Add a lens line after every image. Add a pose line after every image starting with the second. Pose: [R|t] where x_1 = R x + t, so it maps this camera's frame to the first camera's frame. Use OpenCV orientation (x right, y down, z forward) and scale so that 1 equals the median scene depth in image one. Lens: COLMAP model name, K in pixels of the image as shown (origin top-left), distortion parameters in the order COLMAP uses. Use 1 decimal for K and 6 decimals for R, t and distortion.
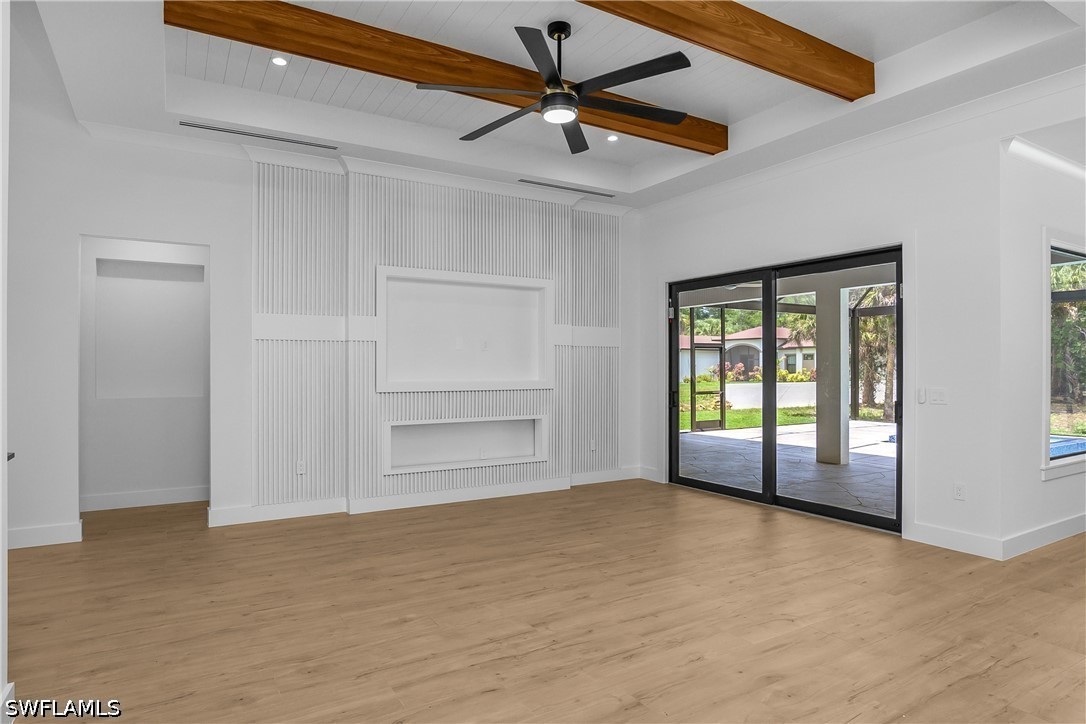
lens RADIAL K [[621.0, 0, 529.7], [0, 621.0, 363.7], [0, 0, 1]] dist [-0.024368, 0.000165]
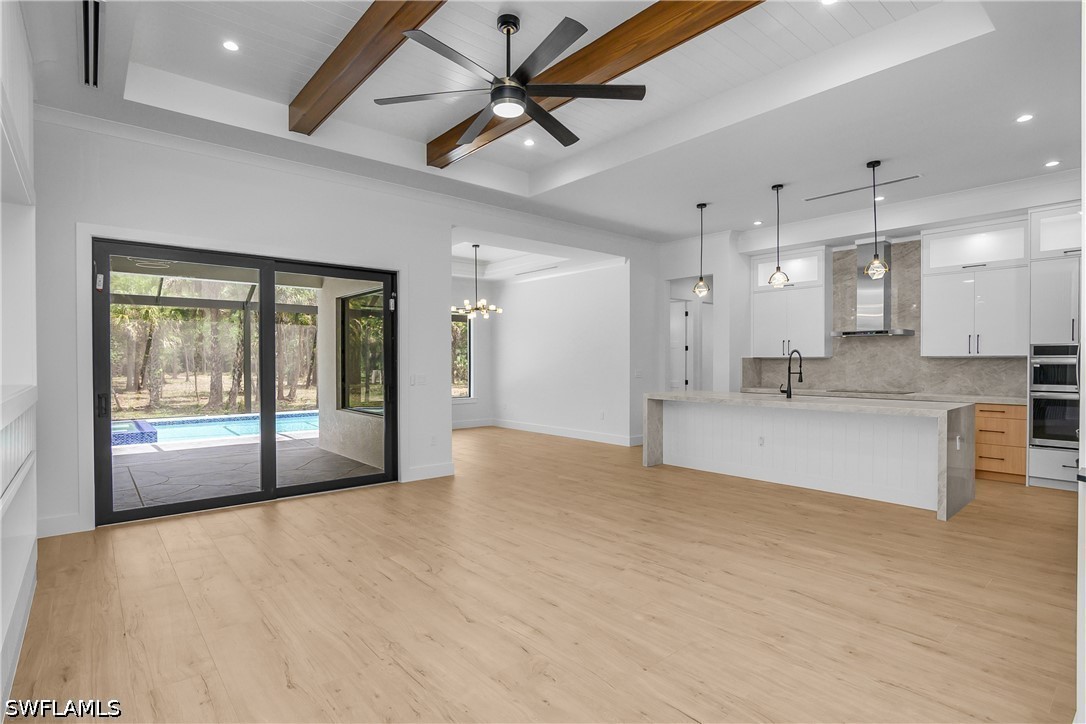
lens RADIAL K [[539.6, 0, 543.0], [0, 539.6, 362.0], [0, 0, 1]] dist [-0.023266, -0.000262]
pose [[-0.176059, -0.001024, 0.984379, -0.874423], [-0.006854, 0.999976, -0.000185, -0.002009], [-0.984356, -0.006779, -0.176062, 1.127396]]
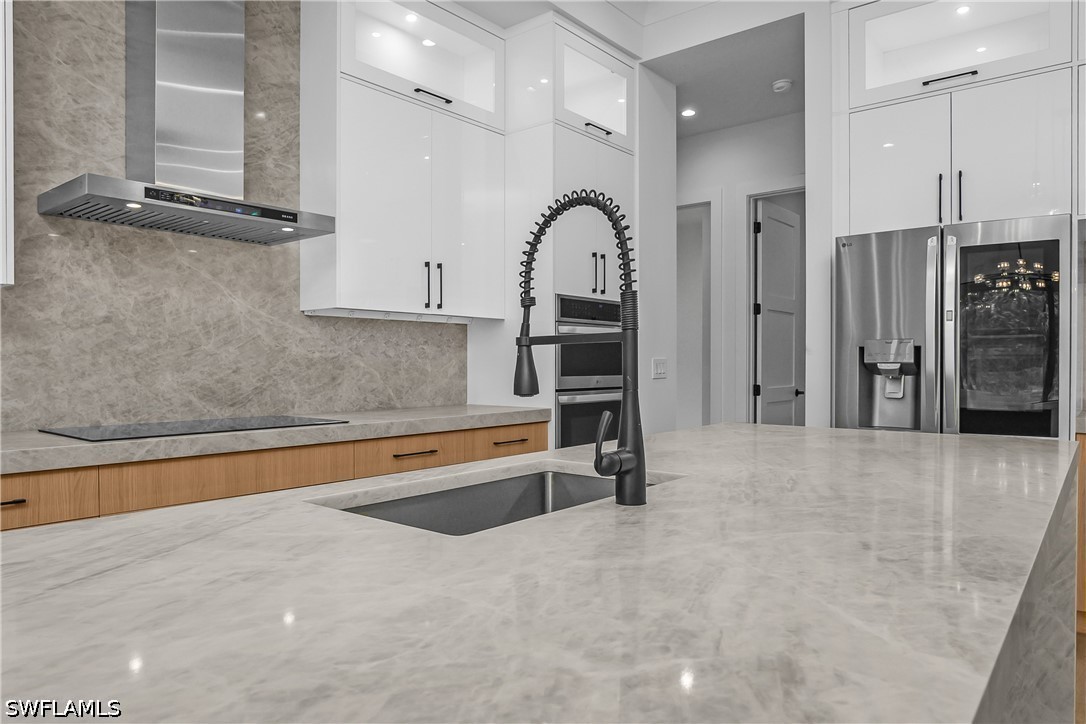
lens RADIAL K [[721.5, 0, 541.7], [0, 721.5, 367.6], [0, 0, 1]] dist [-0.027755, 0.003726]
pose [[-0.940693, 0.002831, -0.339248, 0.725396], [0.003171, 0.999995, -0.000449, 0.039780], [0.339245, -0.001498, -0.940697, 0.416749]]
